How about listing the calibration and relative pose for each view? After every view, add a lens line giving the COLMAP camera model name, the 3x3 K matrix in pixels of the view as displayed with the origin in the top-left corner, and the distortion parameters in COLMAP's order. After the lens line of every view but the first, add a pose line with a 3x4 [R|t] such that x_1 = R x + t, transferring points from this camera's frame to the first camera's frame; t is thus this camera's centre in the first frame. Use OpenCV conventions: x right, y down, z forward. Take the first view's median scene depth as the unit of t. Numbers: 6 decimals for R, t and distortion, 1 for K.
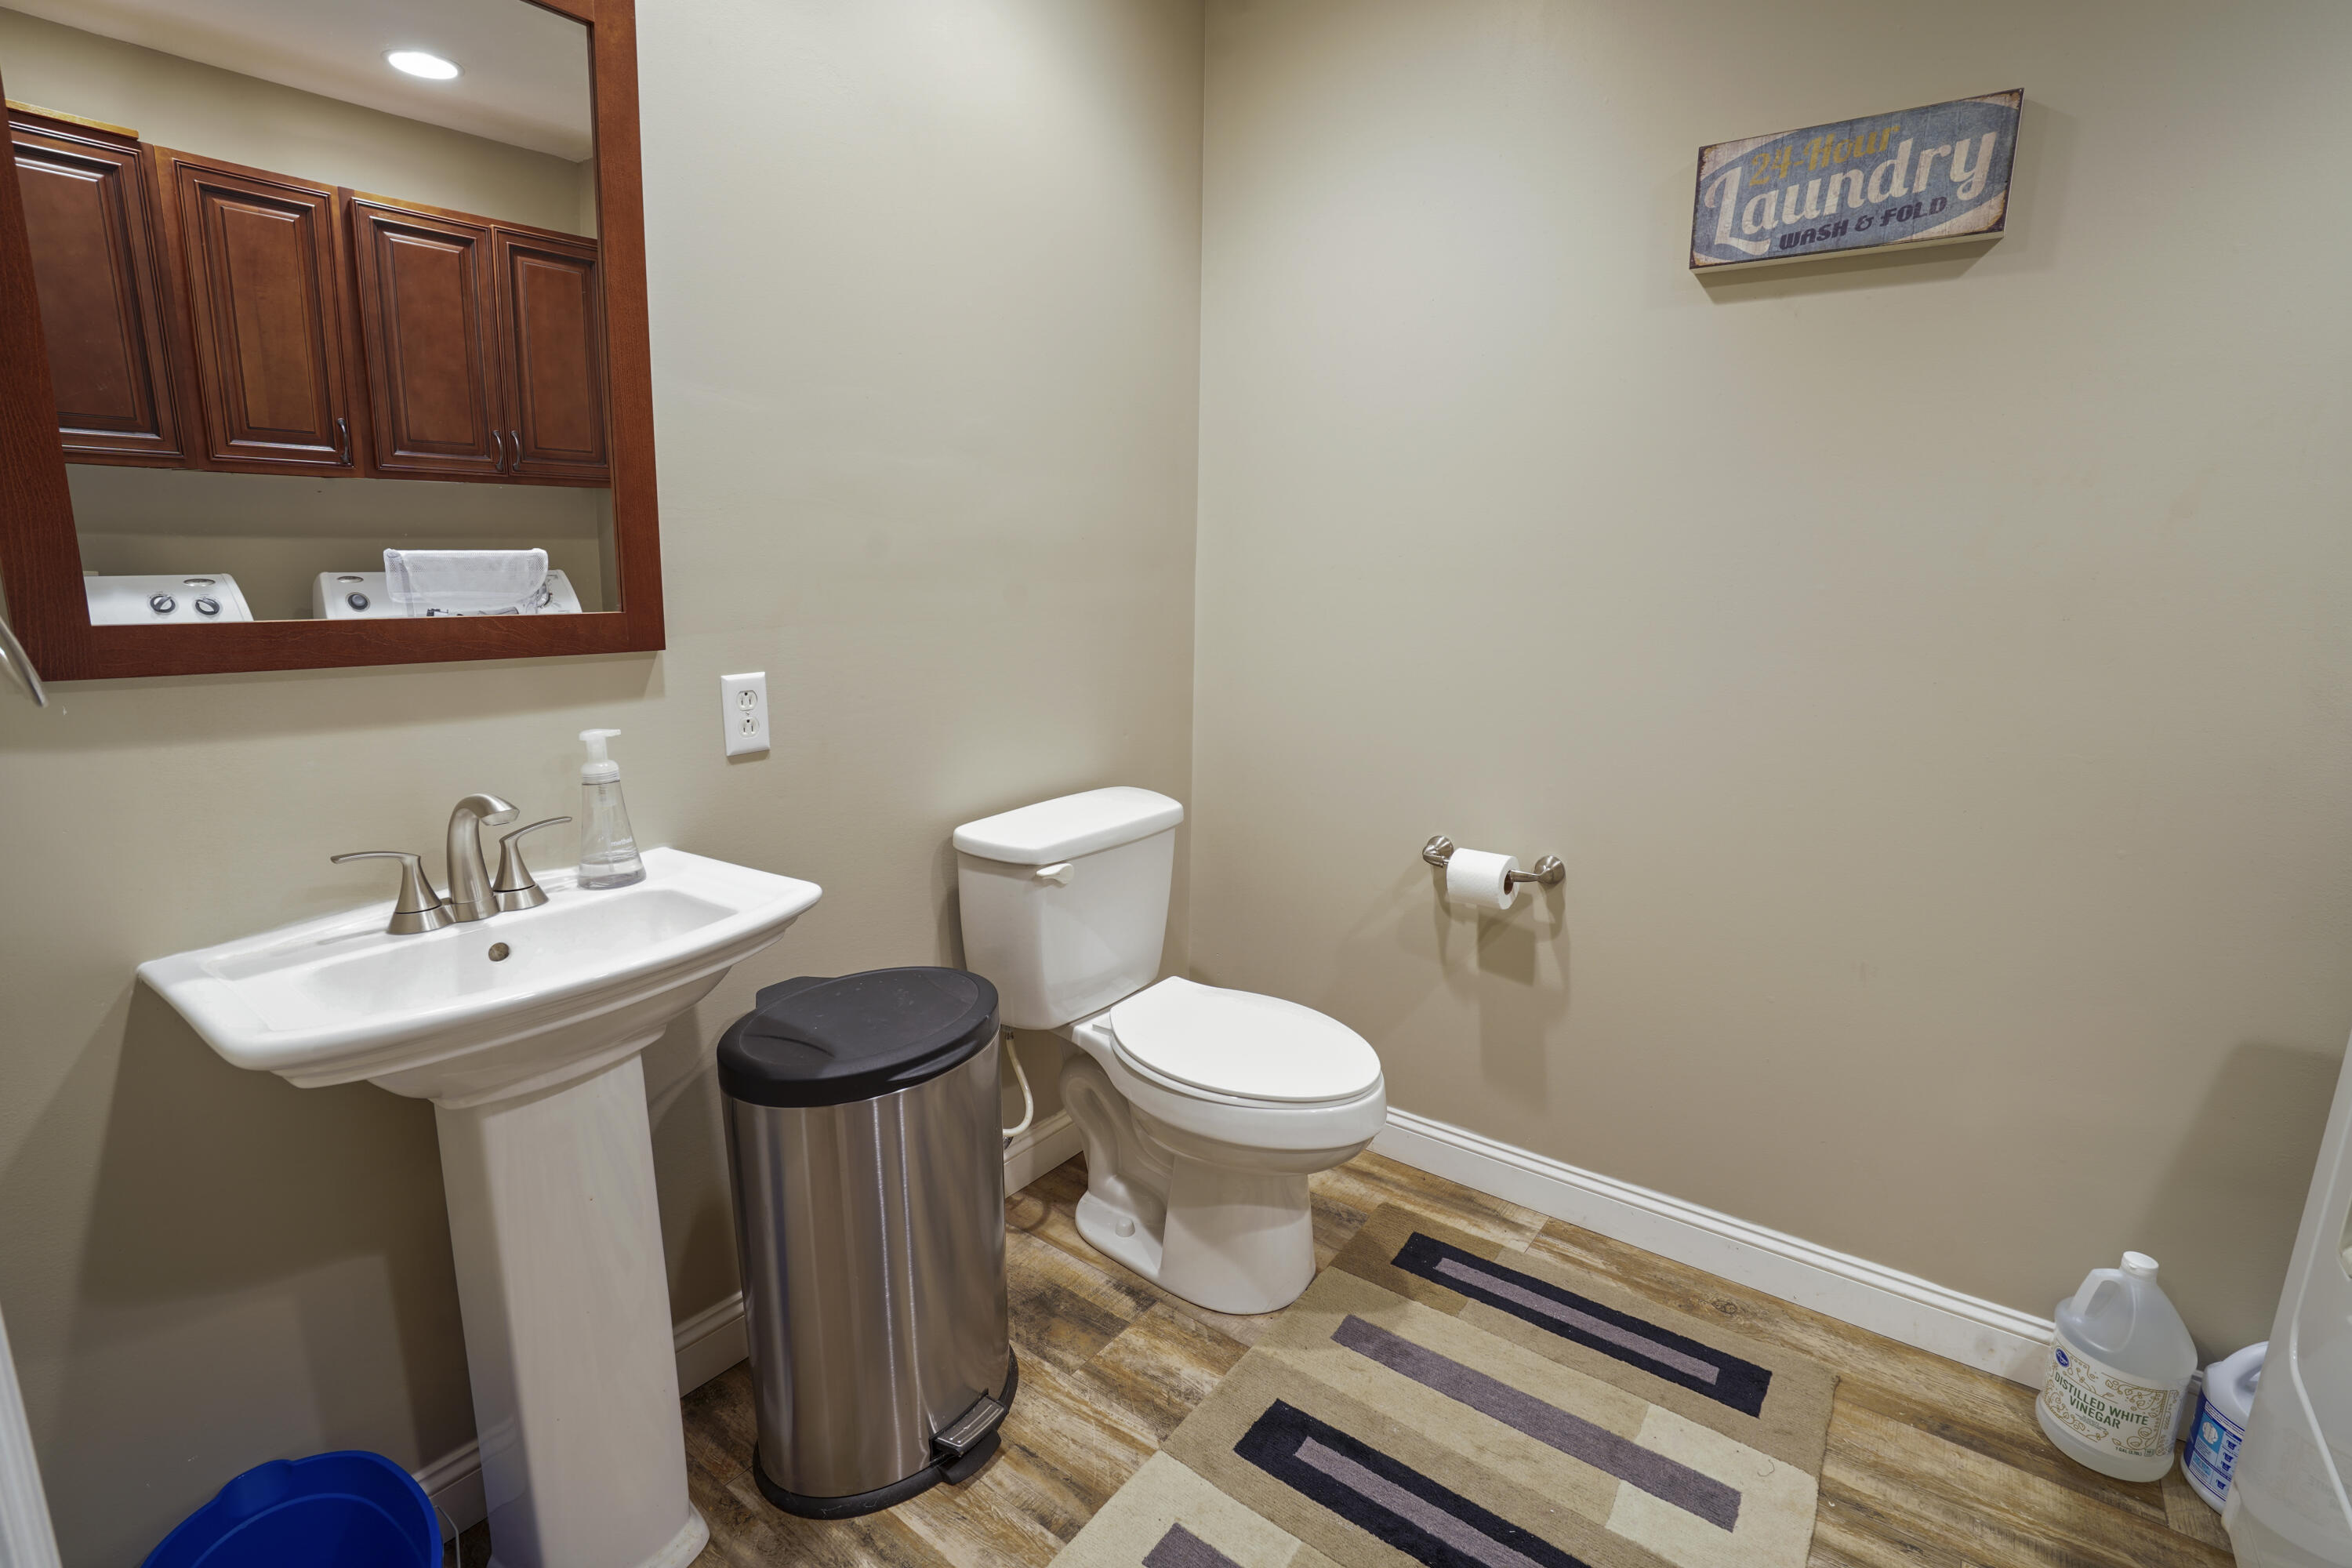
lens RADIAL K [[1110.4, 0, 1188.4], [0, 1110.4, 773.5], [0, 0, 1]] dist [-0.041988, 0.016662]
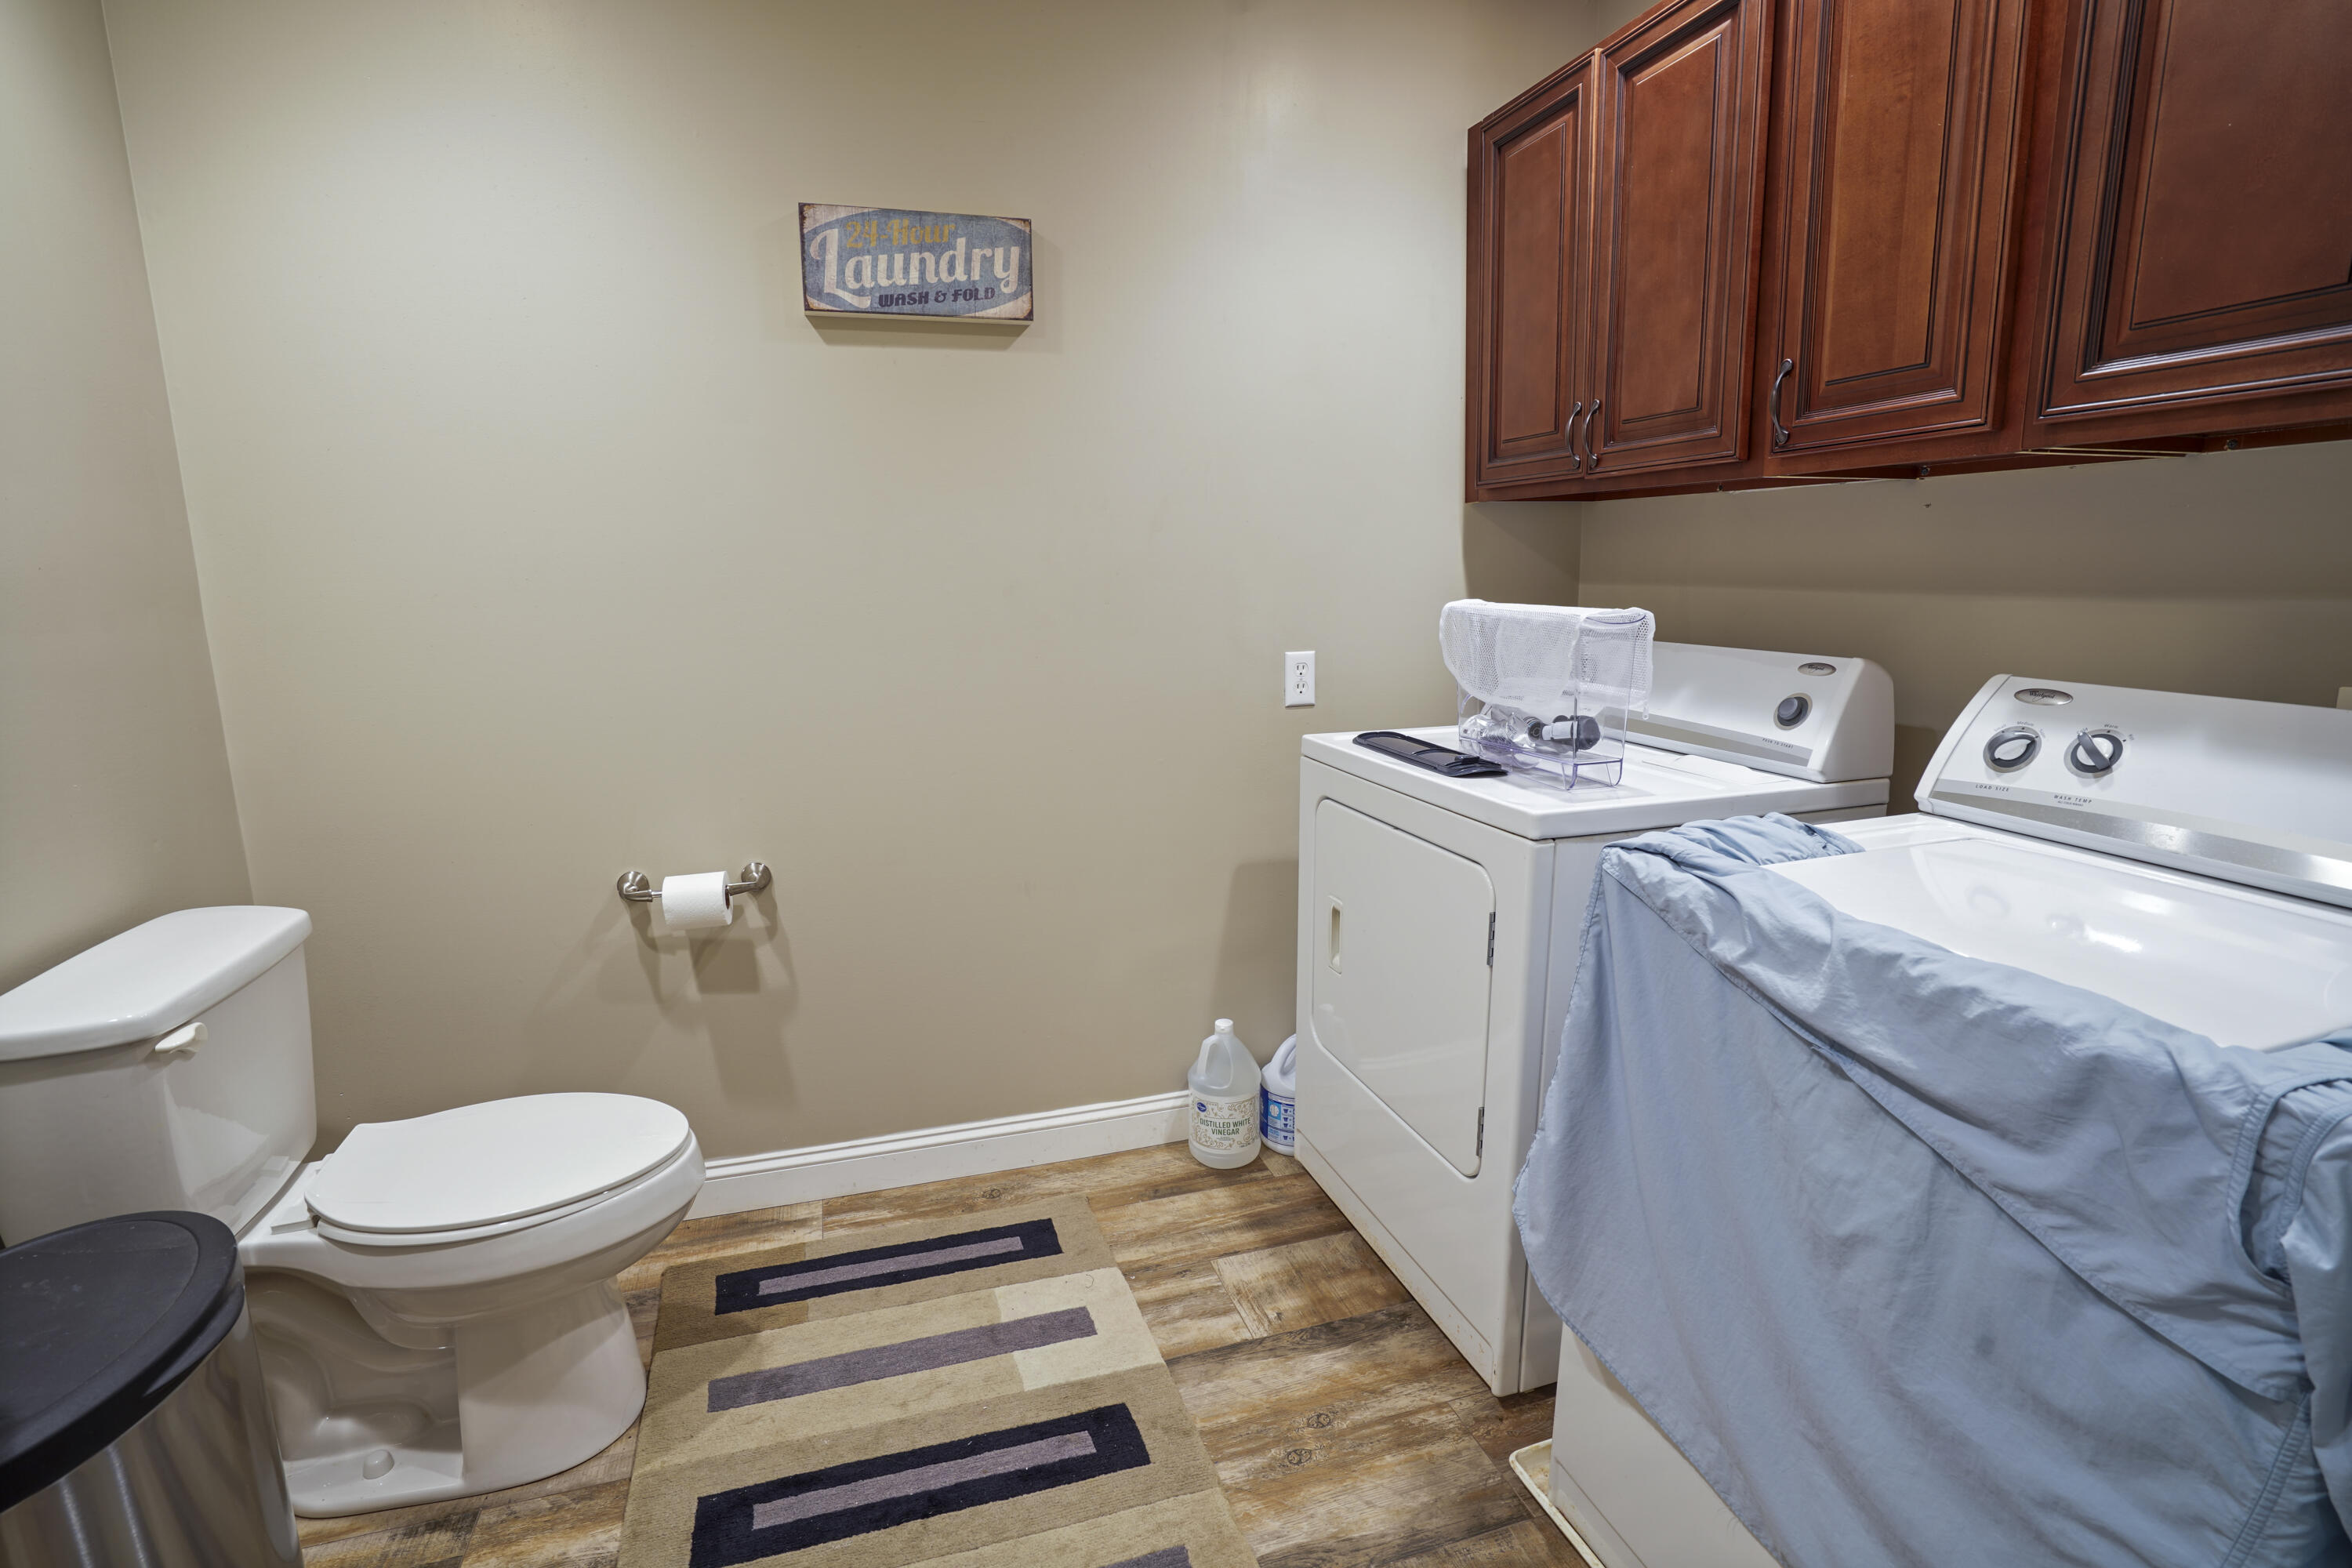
lens RADIAL K [[1110.4, 0, 1180.4], [0, 1110.4, 765.9], [0, 0, 1]] dist [-0.041988, 0.016662]
pose [[0.584704, -0.163378, 0.794625, -0.295264], [0.177856, 0.981497, 0.070929, -0.019192], [-0.791510, 0.099857, 0.602943, 0.074790]]
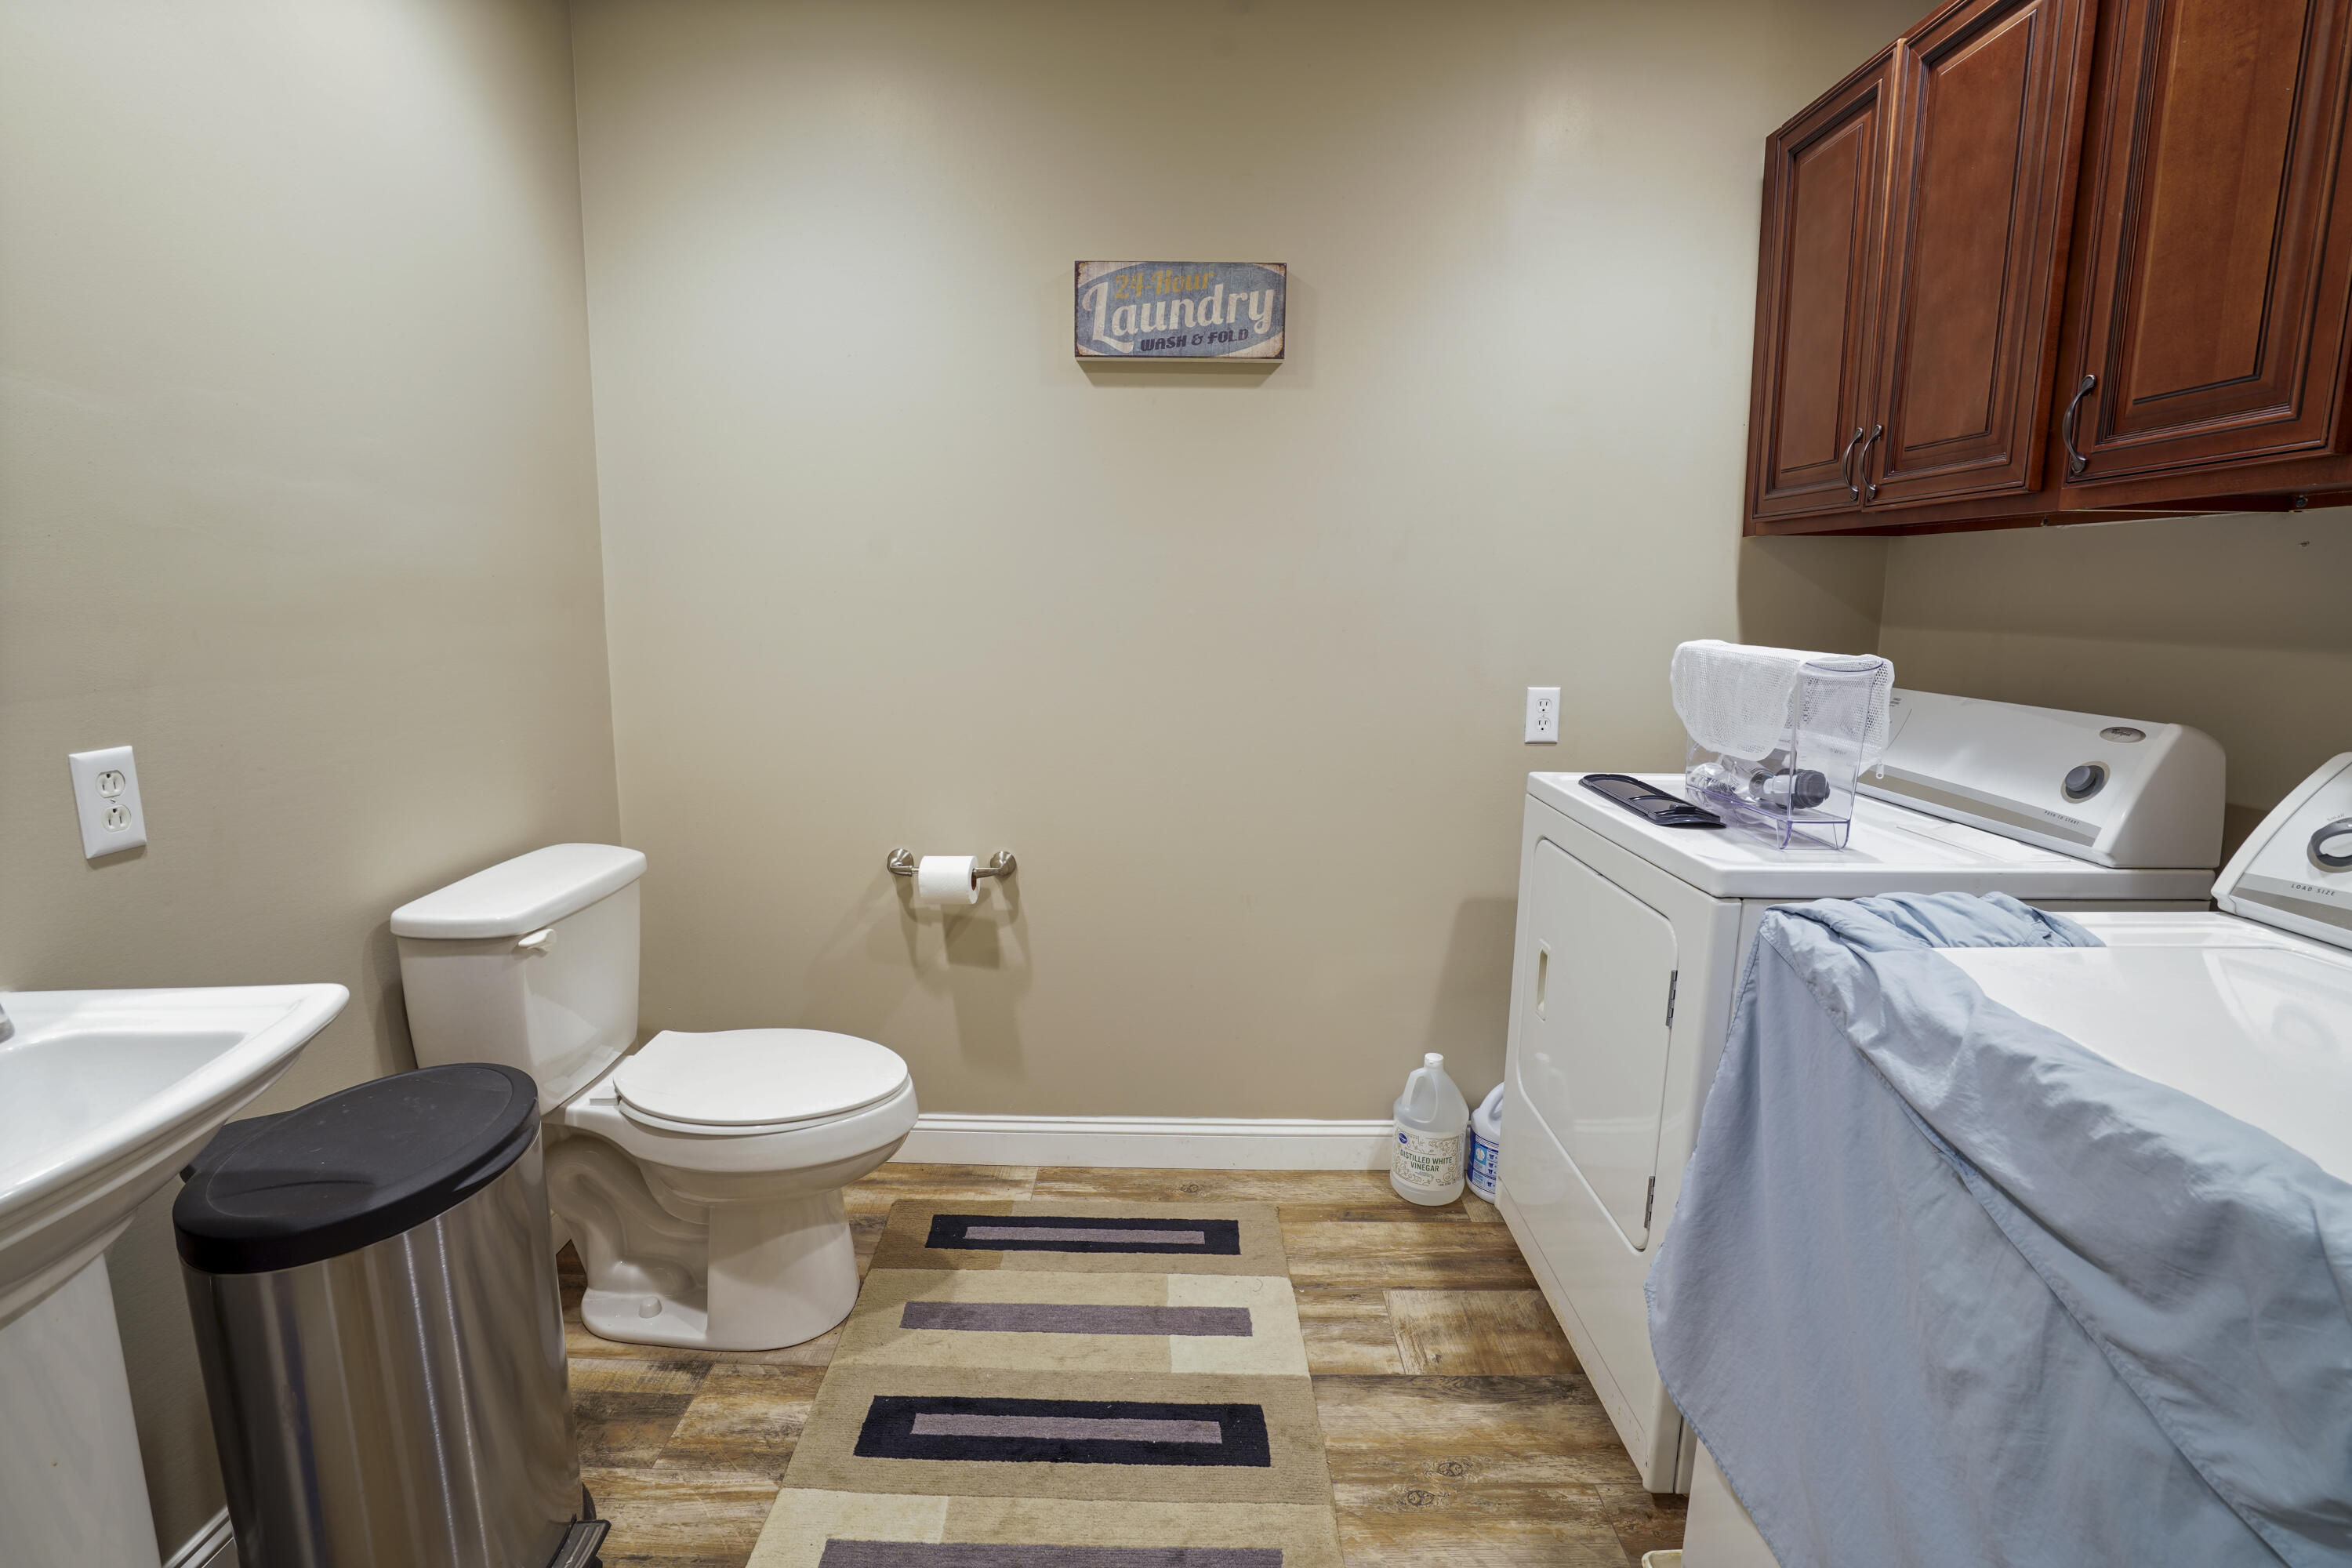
lens RADIAL K [[1110.4, 0, 1182.8], [0, 1110.4, 767.0], [0, 0, 1]] dist [-0.041988, 0.016662]
pose [[0.803100, -0.097084, 0.587882, -0.230789], [0.116068, 0.993226, 0.005463, 0.004595], [-0.584431, 0.063847, 0.808928, -0.048982]]
